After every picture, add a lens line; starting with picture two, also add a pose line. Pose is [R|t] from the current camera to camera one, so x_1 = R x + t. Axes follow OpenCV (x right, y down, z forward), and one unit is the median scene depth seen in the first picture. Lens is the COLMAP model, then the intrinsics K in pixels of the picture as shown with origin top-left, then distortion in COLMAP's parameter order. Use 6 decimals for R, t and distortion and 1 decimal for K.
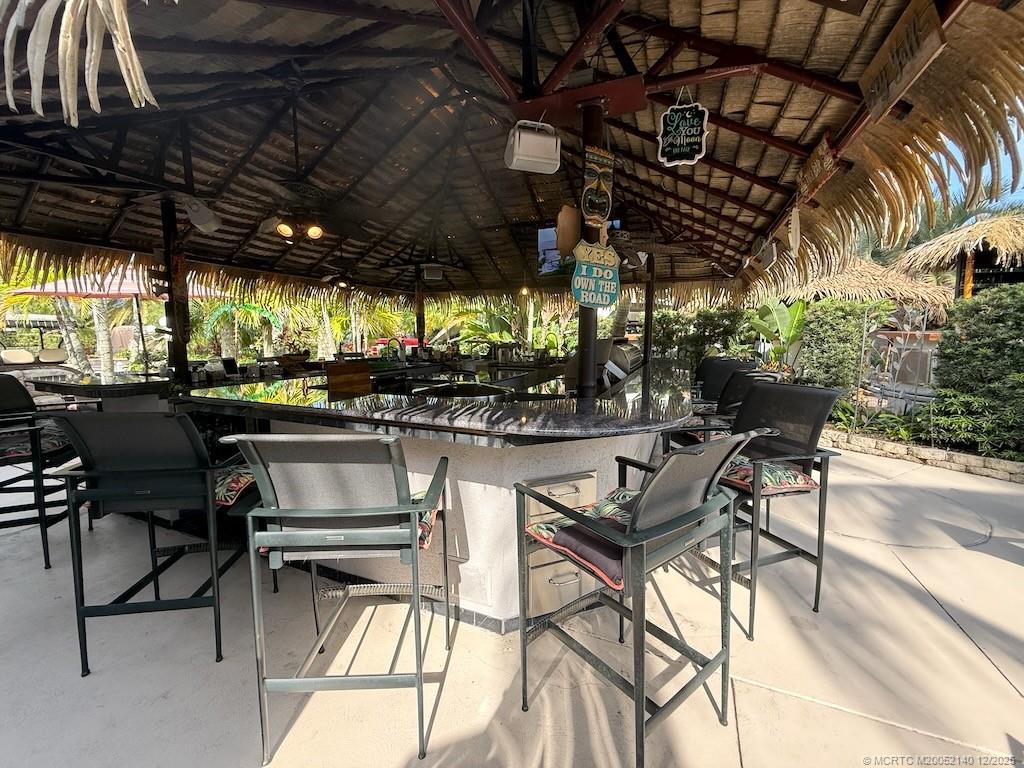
lens RADIAL K [[412.0, 0, 510.0], [0, 412.0, 382.2], [0, 0, 1]] dist [0.000578, 0.000102]
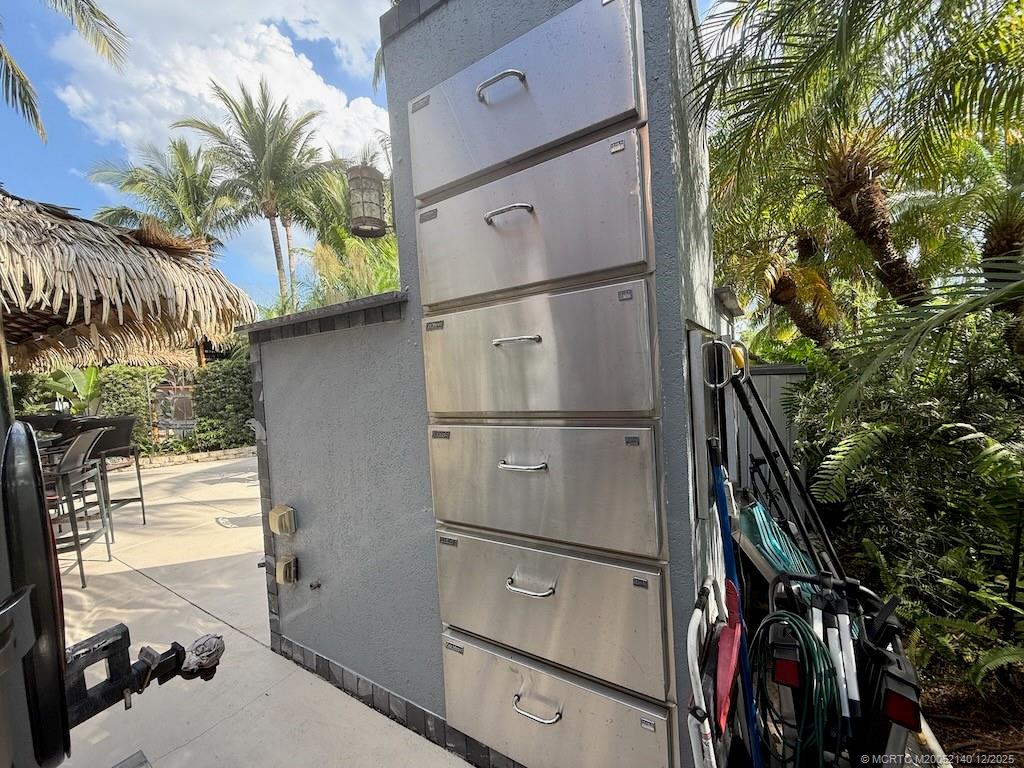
lens RADIAL K [[412.0, 0, 510.7], [0, 412.0, 387.9], [0, 0, 1]] dist [0.000578, 0.000102]
pose [[0.150493, -0.049409, 0.987376, -0.425017], [0.163423, 0.986253, 0.024444, 0.056476], [-0.975010, 0.157681, 0.156498, -0.524849]]
